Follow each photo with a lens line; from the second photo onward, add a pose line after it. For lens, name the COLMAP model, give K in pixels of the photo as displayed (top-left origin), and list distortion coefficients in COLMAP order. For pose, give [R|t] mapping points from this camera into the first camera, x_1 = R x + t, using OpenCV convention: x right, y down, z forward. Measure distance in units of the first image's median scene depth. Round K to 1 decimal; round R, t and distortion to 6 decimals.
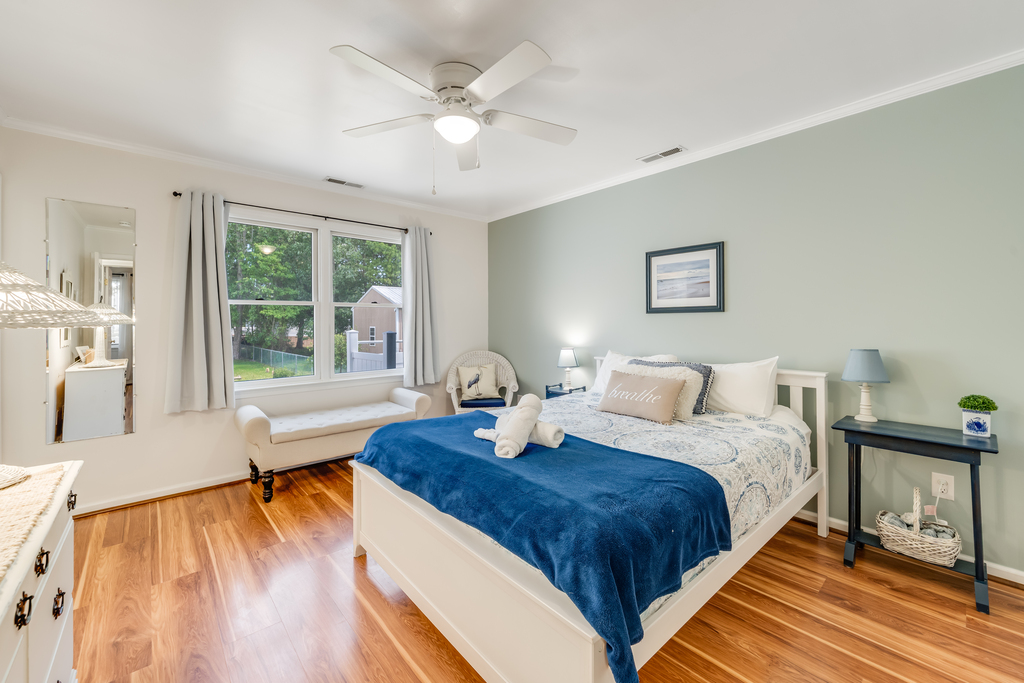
lens RADIAL K [[411.2, 0, 515.3], [0, 411.2, 319.9], [0, 0, 1]] dist [0.000060, 0.000012]
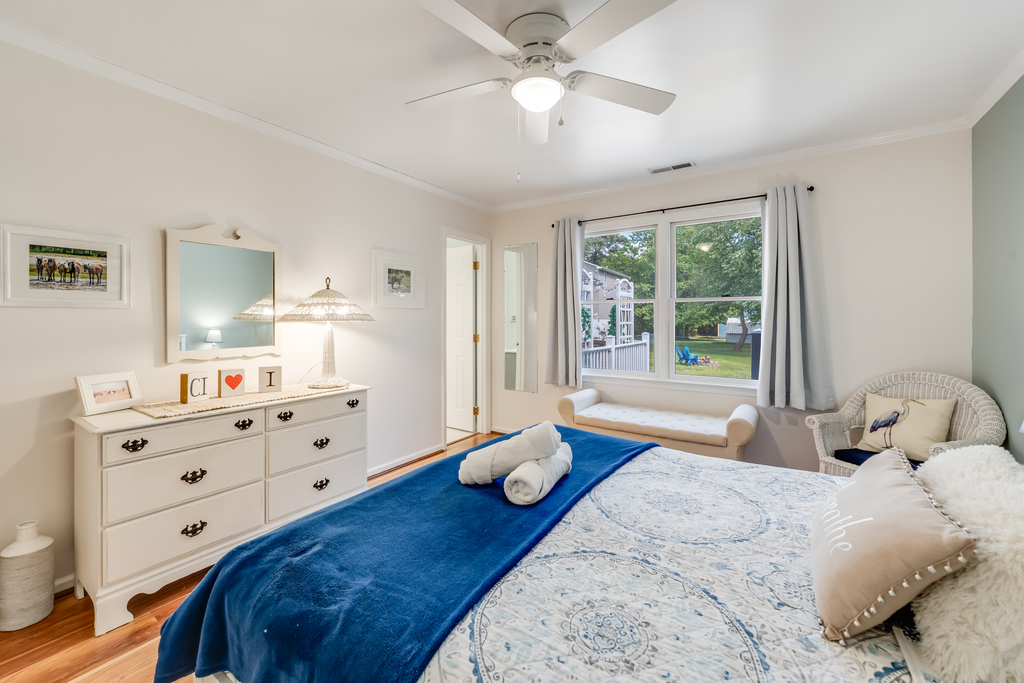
lens RADIAL K [[411.2, 0, 515.3], [0, 411.2, 319.9], [0, 0, 1]] dist [0.000060, 0.000012]
pose [[0.262395, 0.004822, -0.964948, 0.335638], [0.002536, 0.999981, 0.005686, 0.001036], [0.964957, -0.003939, 0.262378, 0.366271]]
